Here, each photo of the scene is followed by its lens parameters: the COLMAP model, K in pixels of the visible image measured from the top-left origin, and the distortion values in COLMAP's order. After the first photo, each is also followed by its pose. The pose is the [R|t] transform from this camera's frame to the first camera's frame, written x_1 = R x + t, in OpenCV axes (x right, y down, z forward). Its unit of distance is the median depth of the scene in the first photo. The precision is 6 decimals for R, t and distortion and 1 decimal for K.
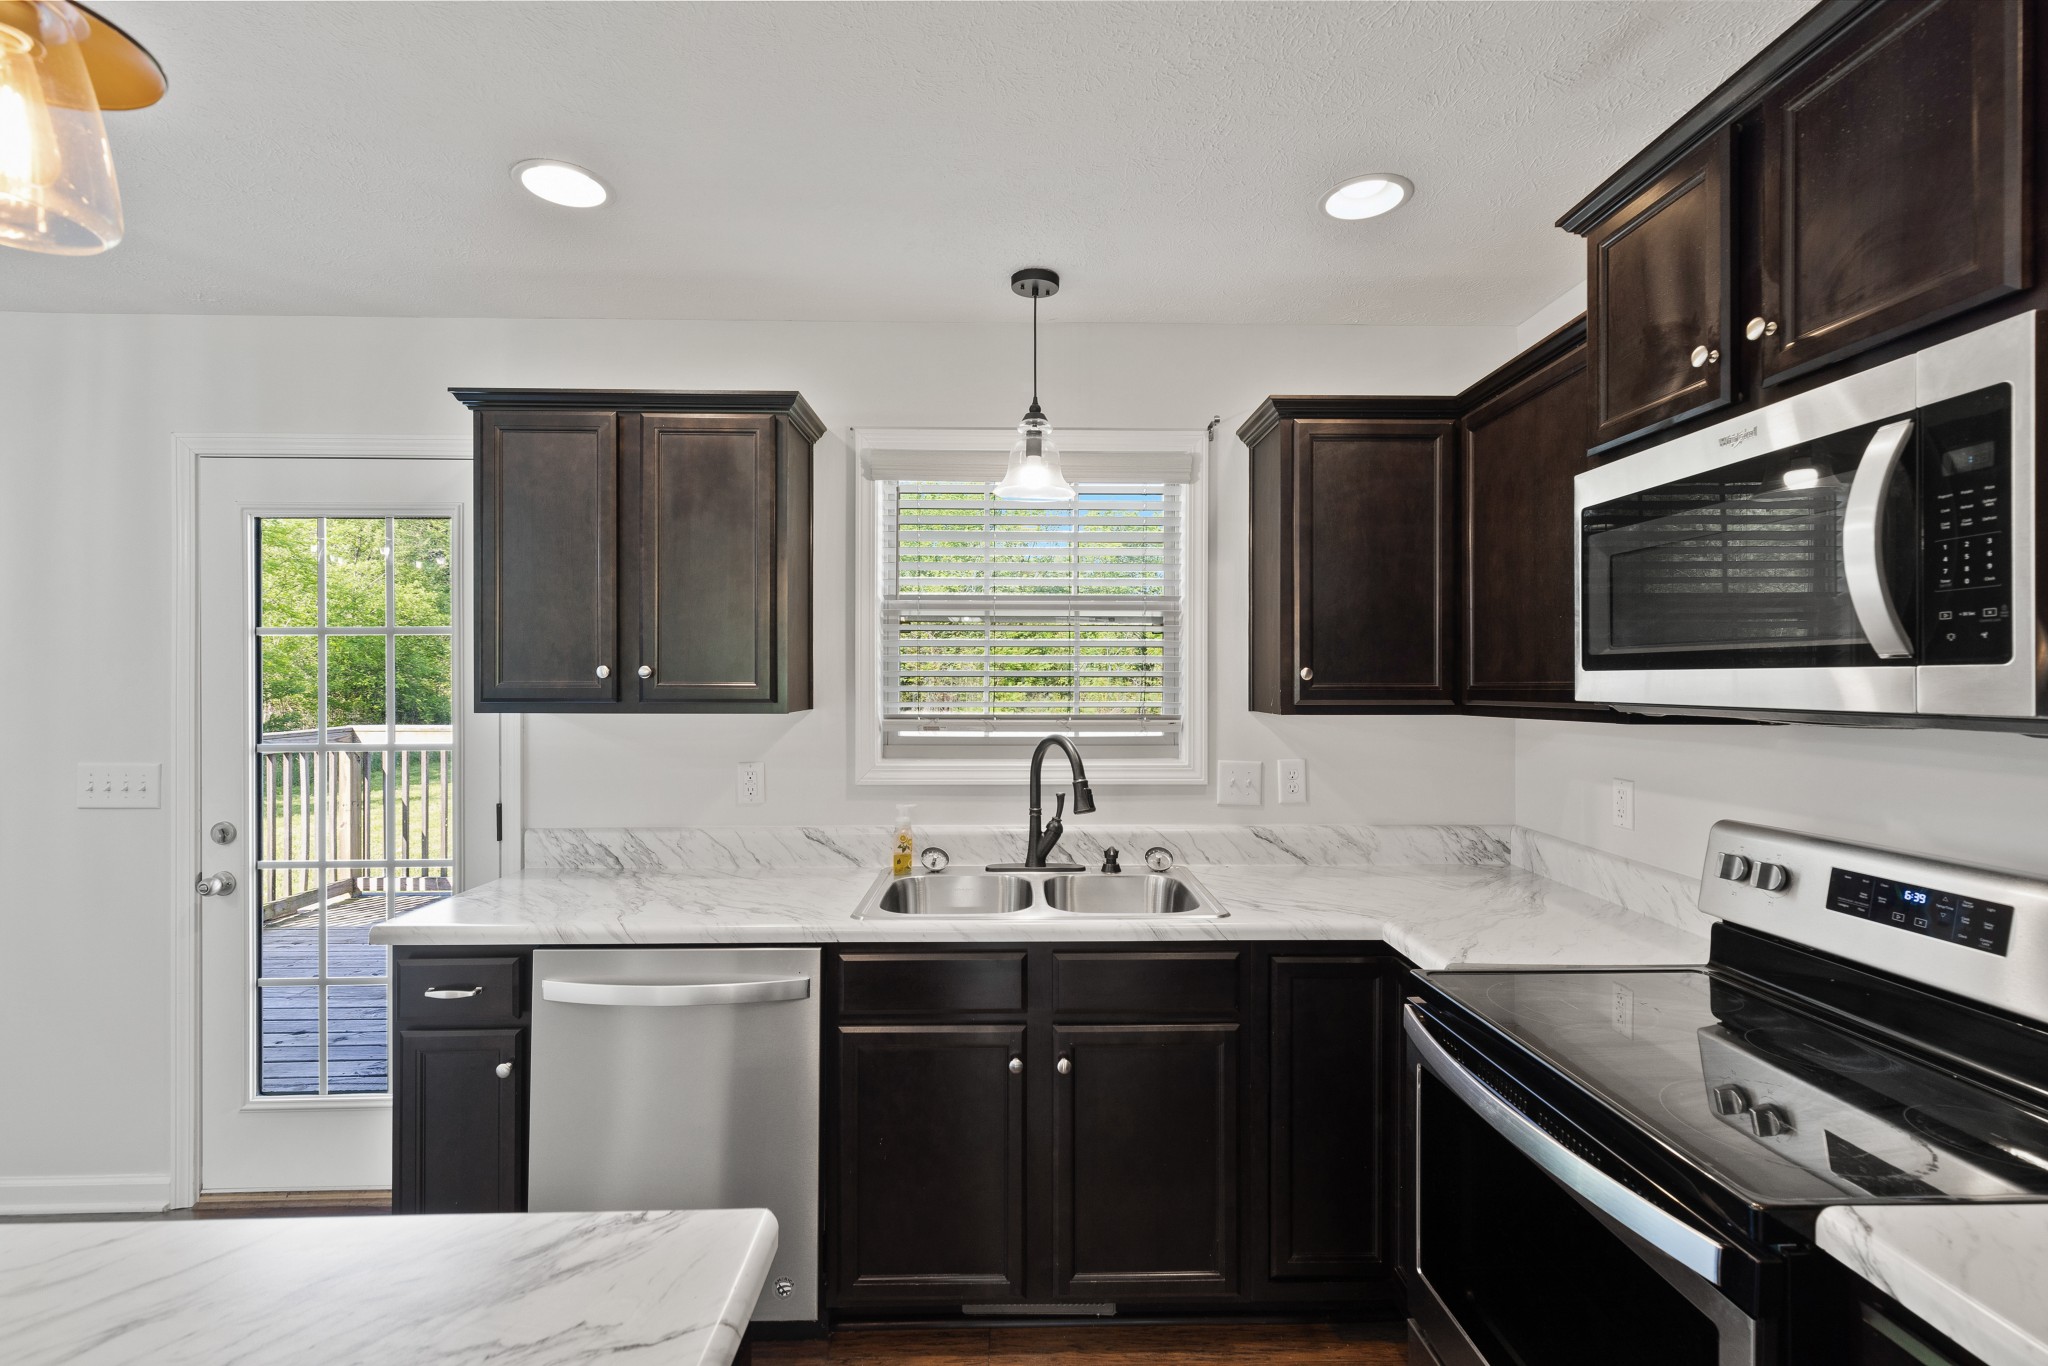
lens RADIAL K [[908.6, 0, 1022.0], [0, 908.6, 681.2], [0, 0, 1]] dist [0.007755, -0.000290]
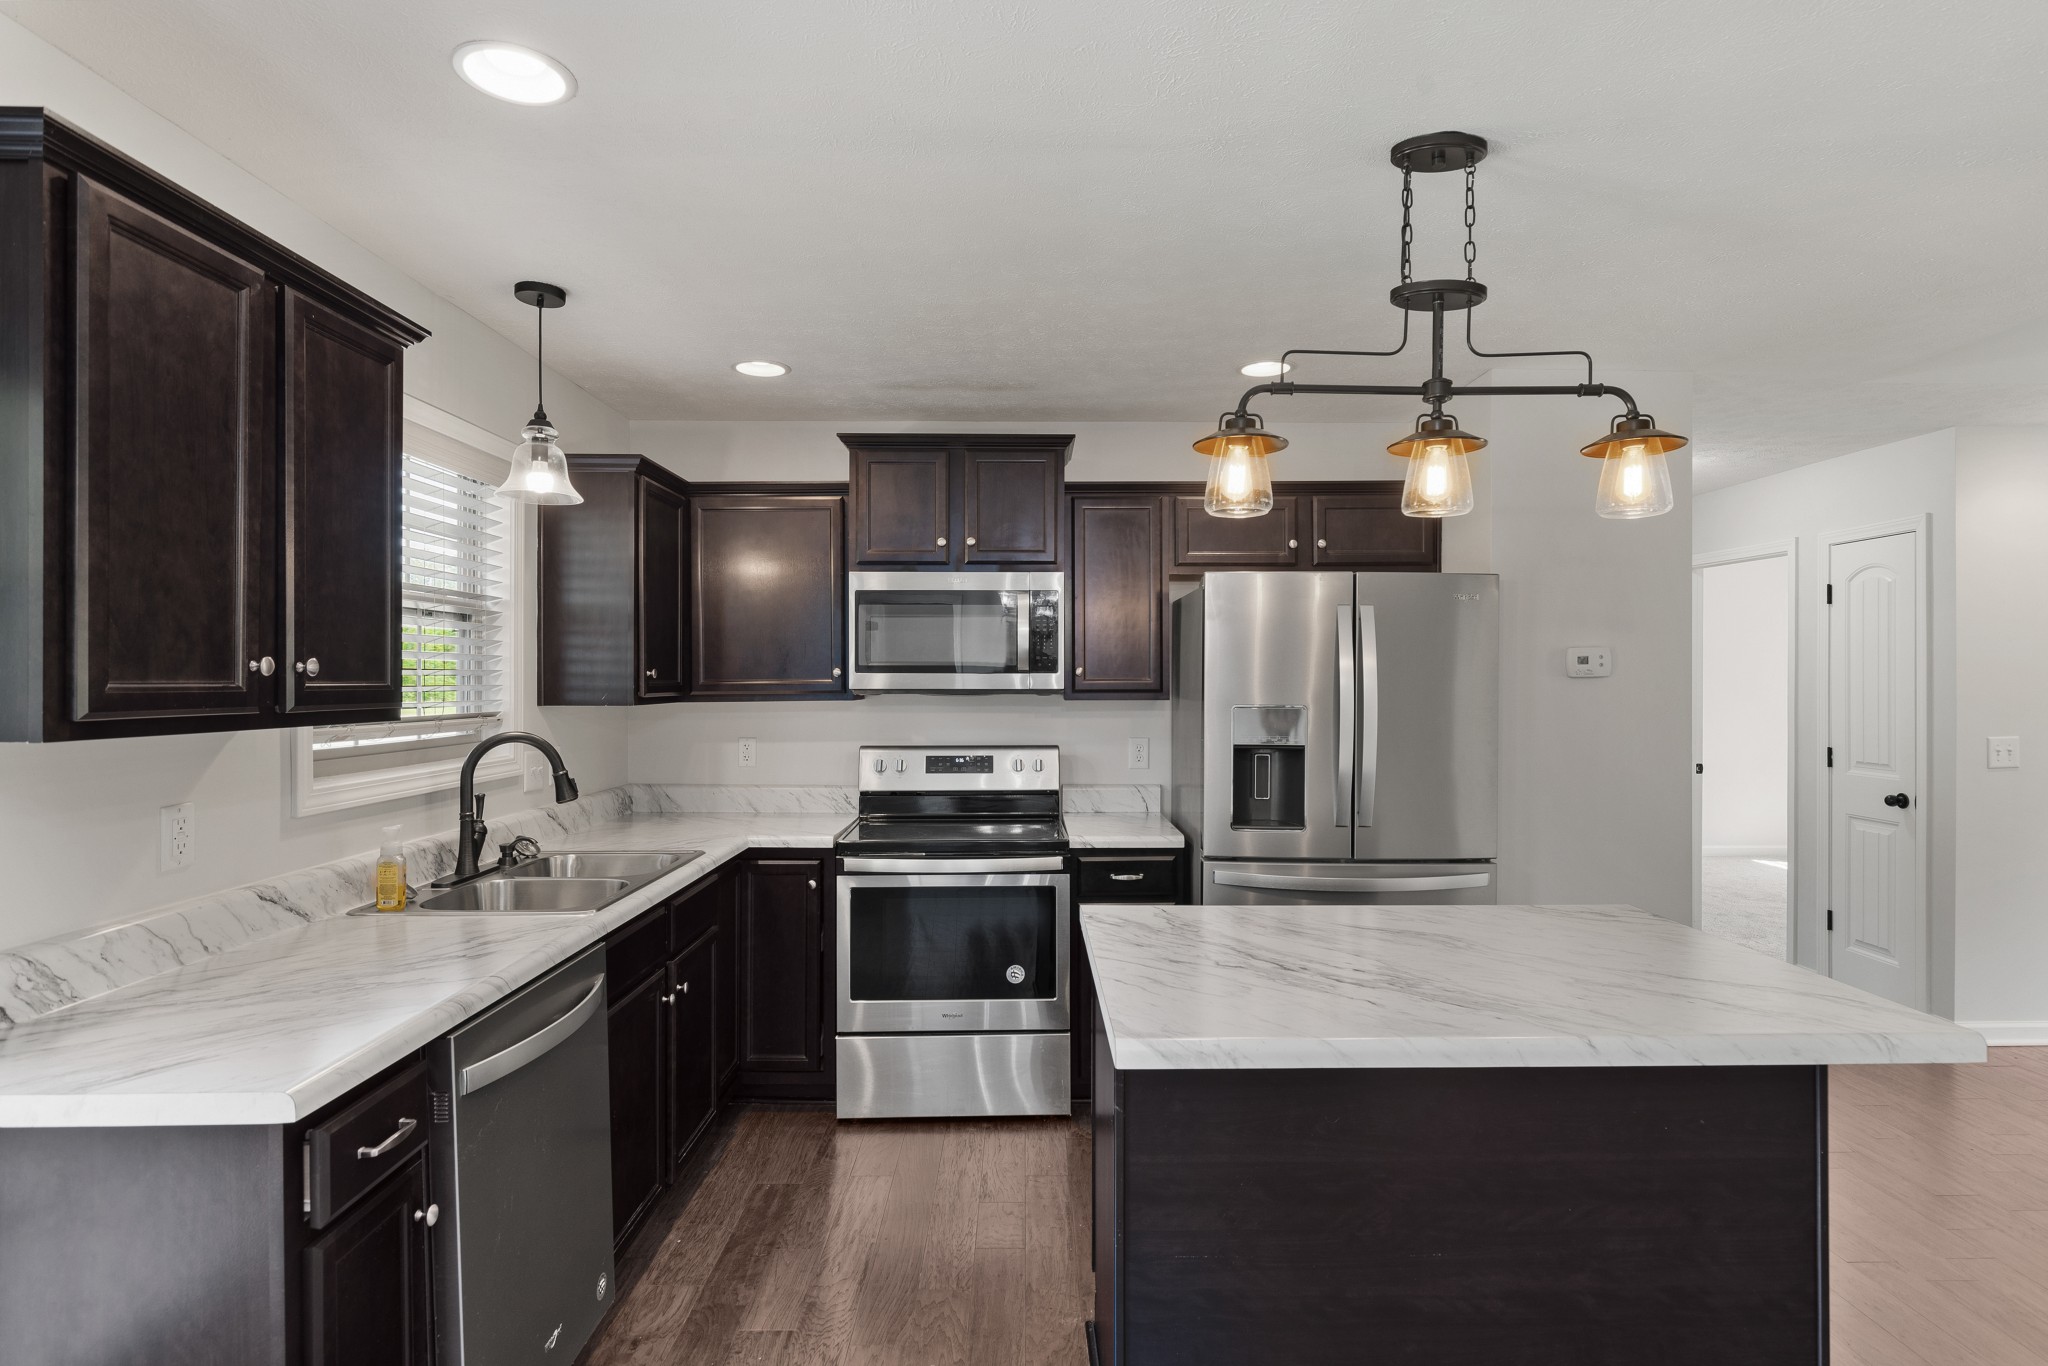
lens RADIAL K [[1061.5, 0, 1009.5], [0, 1061.5, 675.8], [0, 0, 1]] dist [-0.000686, -0.001016]
pose [[0.032621, 0.001420, 0.999467, -1.114475], [0.001143, 0.999998, -0.001458, -0.001405], [-0.999467, 0.001190, 0.032620, 0.406101]]
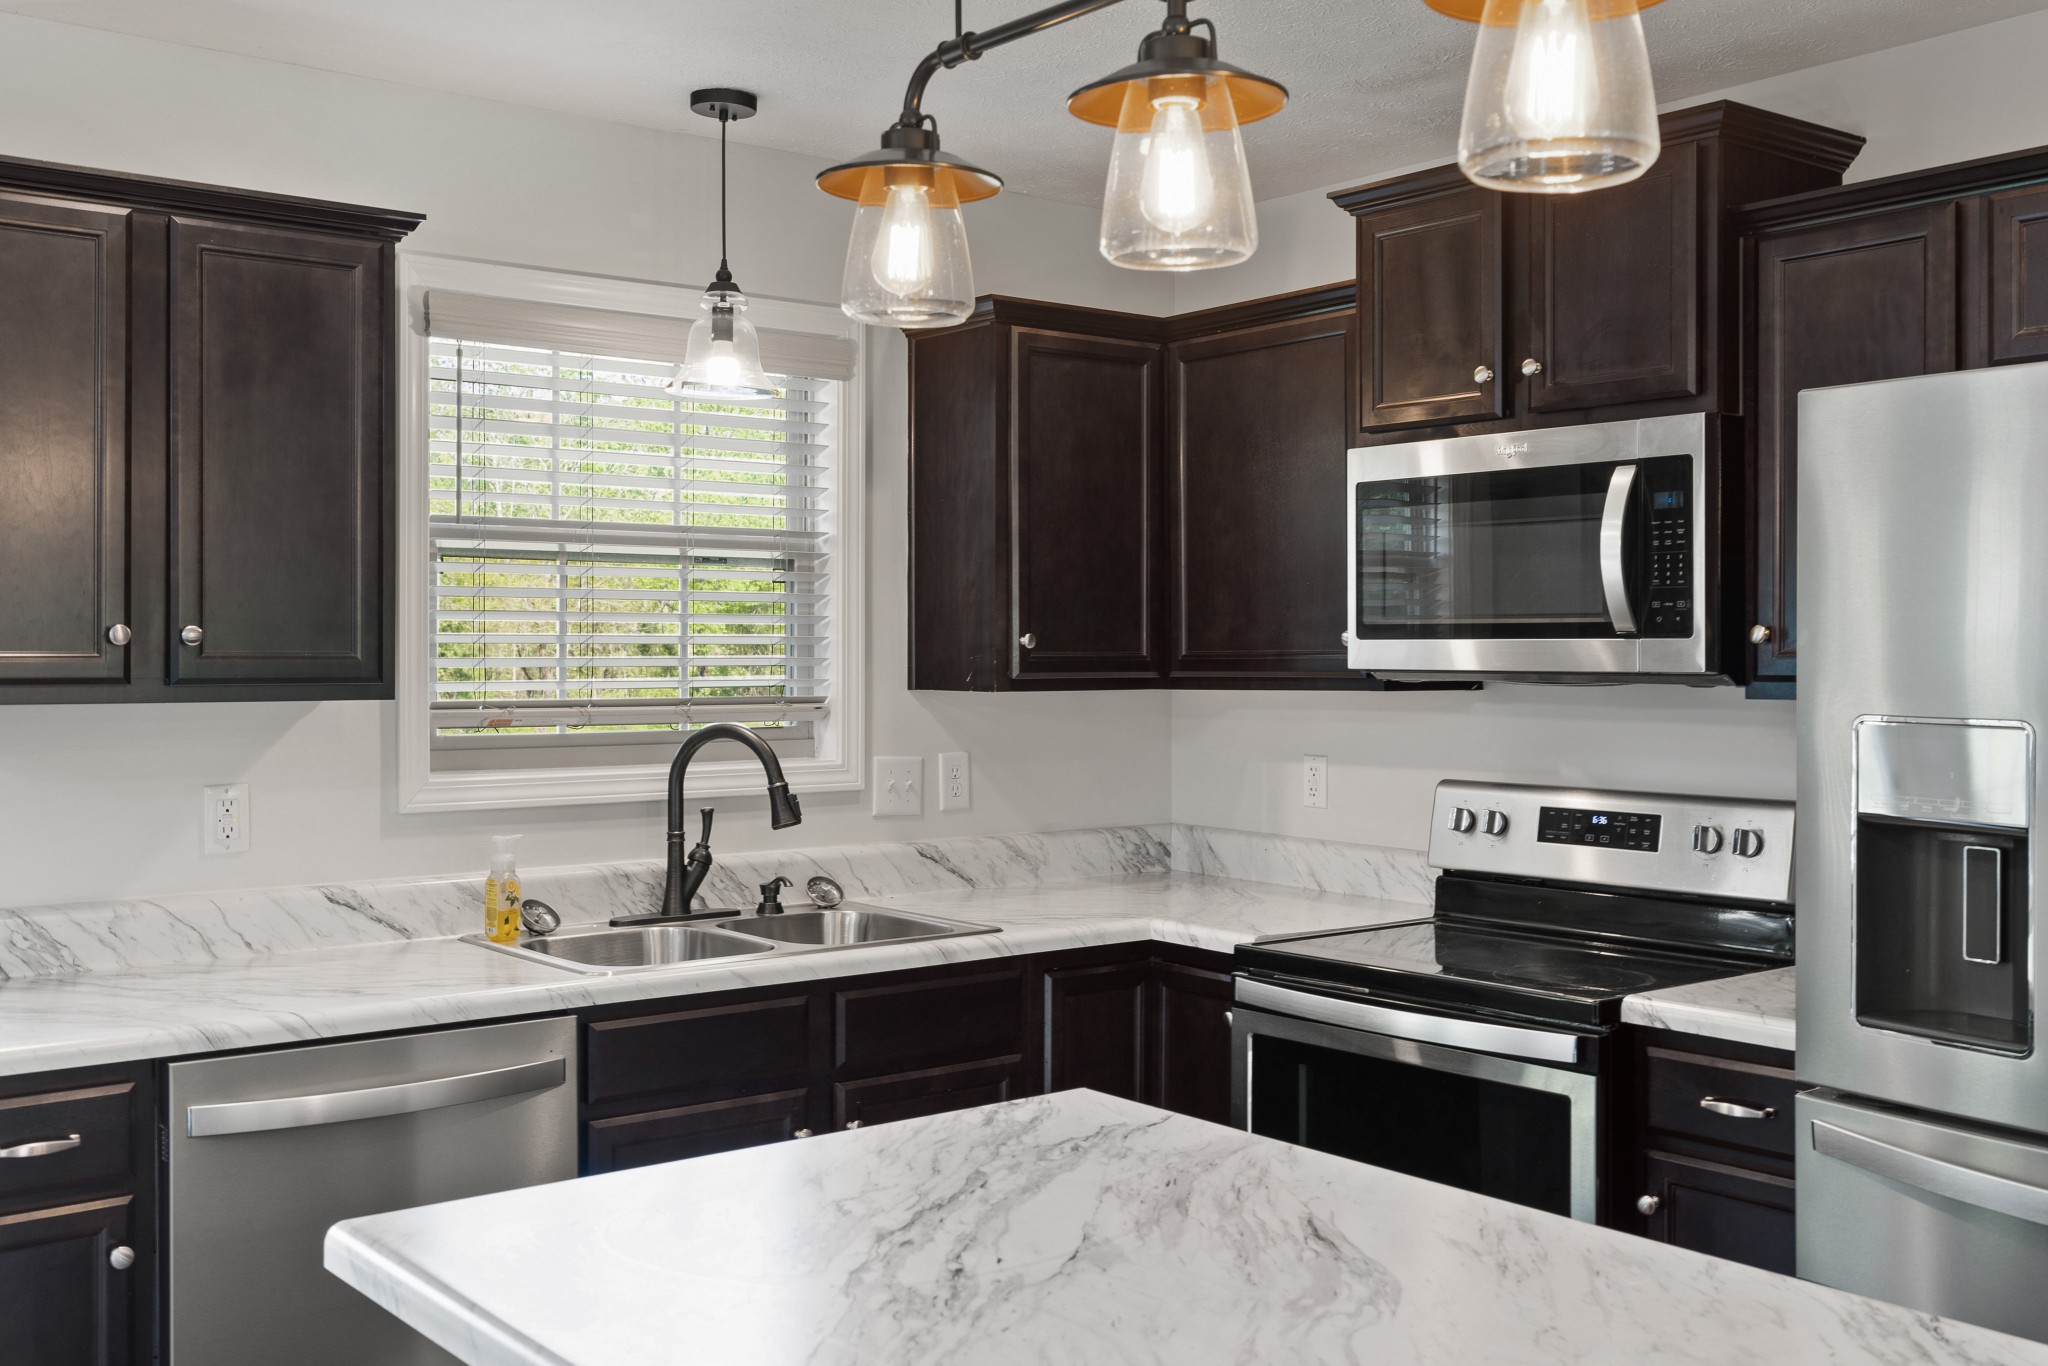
lens RADIAL K [[1987.9, 0, 965.7], [0, 1987.9, 651.6], [0, 0, 1]] dist [0.006707, 0.011967]
pose [[0.810862, -0.000843, 0.585236, -0.722331], [0.000510, 1.000000, 0.000735, 0.000194], [-0.585237, -0.000297, 0.810862, -0.385339]]
